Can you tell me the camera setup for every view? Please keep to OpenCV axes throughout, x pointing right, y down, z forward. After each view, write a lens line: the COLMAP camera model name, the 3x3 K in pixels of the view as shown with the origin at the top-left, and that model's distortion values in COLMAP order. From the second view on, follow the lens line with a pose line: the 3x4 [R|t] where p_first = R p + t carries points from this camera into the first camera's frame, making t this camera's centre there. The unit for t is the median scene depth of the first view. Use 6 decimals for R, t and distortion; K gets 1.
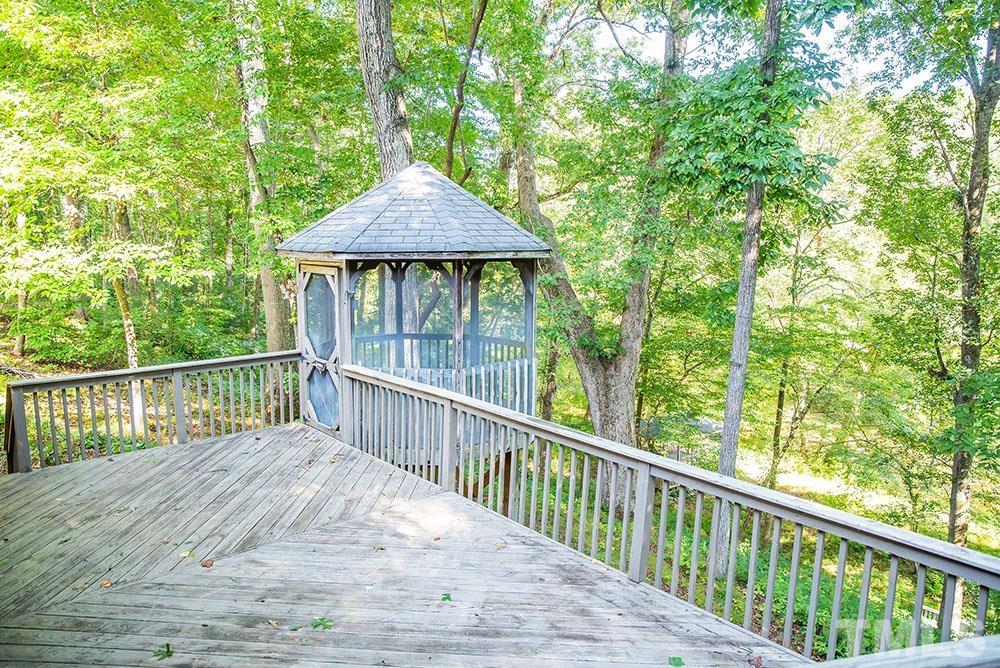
lens RADIAL K [[698.0, 0, 506.9], [0, 698.0, 337.0], [0, 0, 1]] dist [-0.111781, 0.092844]
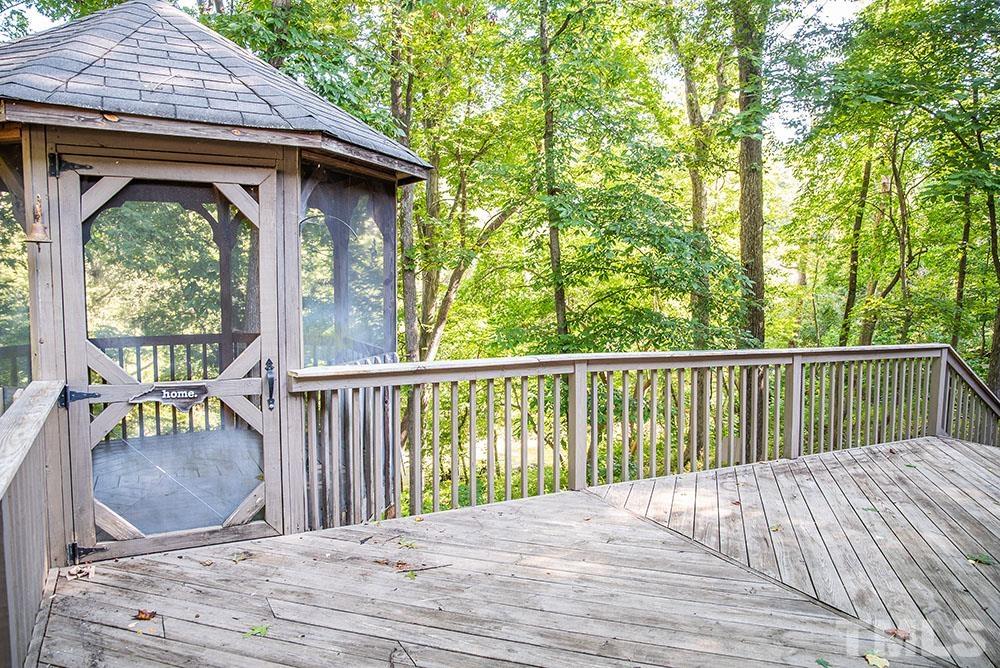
lens RADIAL K [[698.0, 0, 506.9], [0, 698.0, 337.0], [0, 0, 1]] dist [-0.111781, 0.092844]
pose [[0.221094, -0.095529, 0.970562, -0.693176], [0.119321, 0.990364, 0.070297, -0.000607], [-0.967926, 0.100266, 0.230362, 0.765100]]
